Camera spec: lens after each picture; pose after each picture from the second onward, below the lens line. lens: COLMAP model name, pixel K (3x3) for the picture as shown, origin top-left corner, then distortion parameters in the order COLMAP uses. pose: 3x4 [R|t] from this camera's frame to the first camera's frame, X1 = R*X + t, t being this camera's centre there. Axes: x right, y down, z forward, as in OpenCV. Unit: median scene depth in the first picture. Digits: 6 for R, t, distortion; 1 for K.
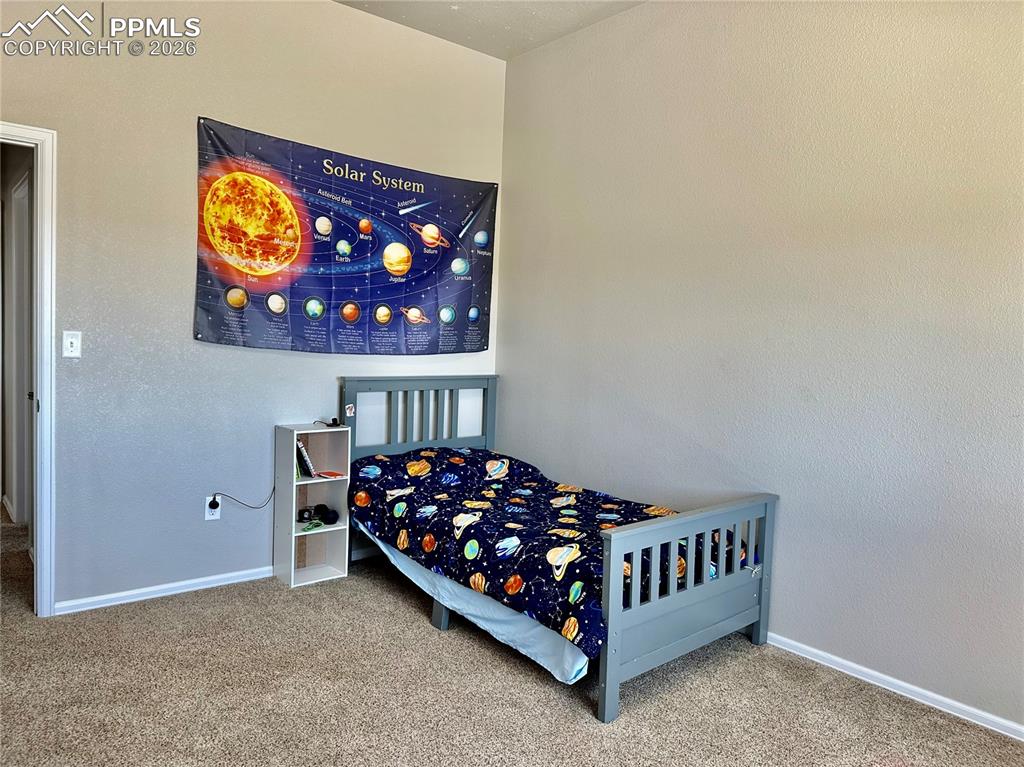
lens RADIAL K [[716.2, 0, 510.4], [0, 716.2, 377.1], [0, 0, 1]] dist [0.071740, -0.100976]
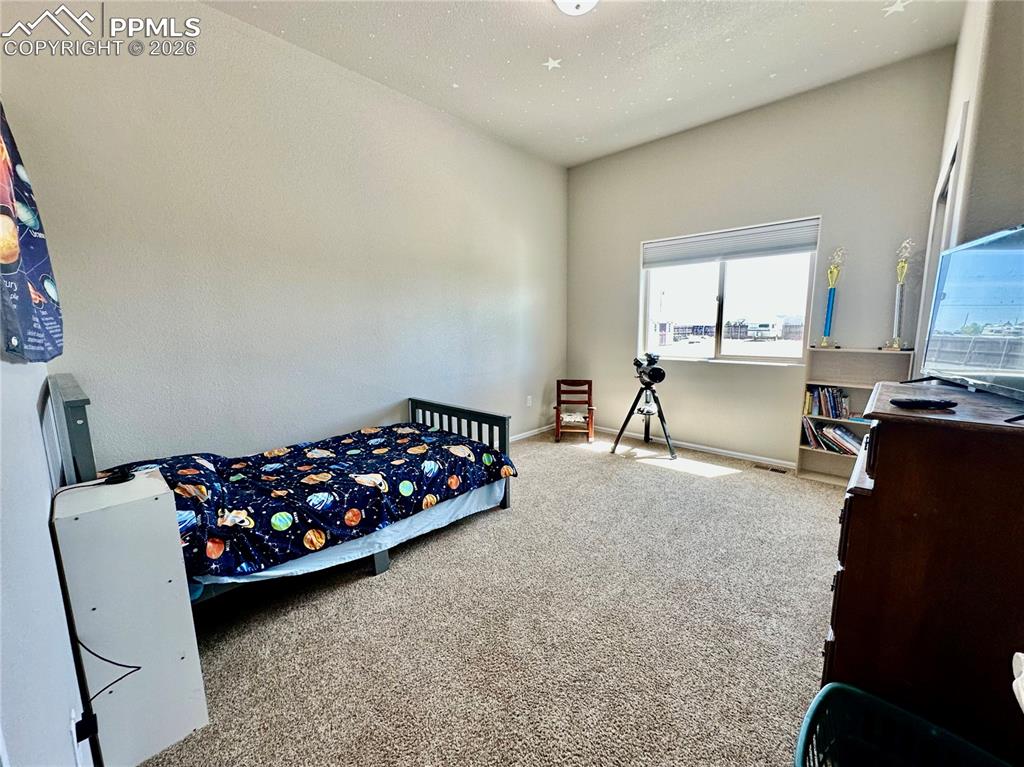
lens RADIAL K [[408.6, 0, 511.3], [0, 408.6, 382.1], [0, 0, 1]] dist [0.000624, 0.000226]
pose [[-0.117236, -0.179610, 0.976727, -0.741945], [0.072110, 0.979374, 0.188752, -0.068502], [-0.990483, 0.092561, -0.101866, 0.857383]]
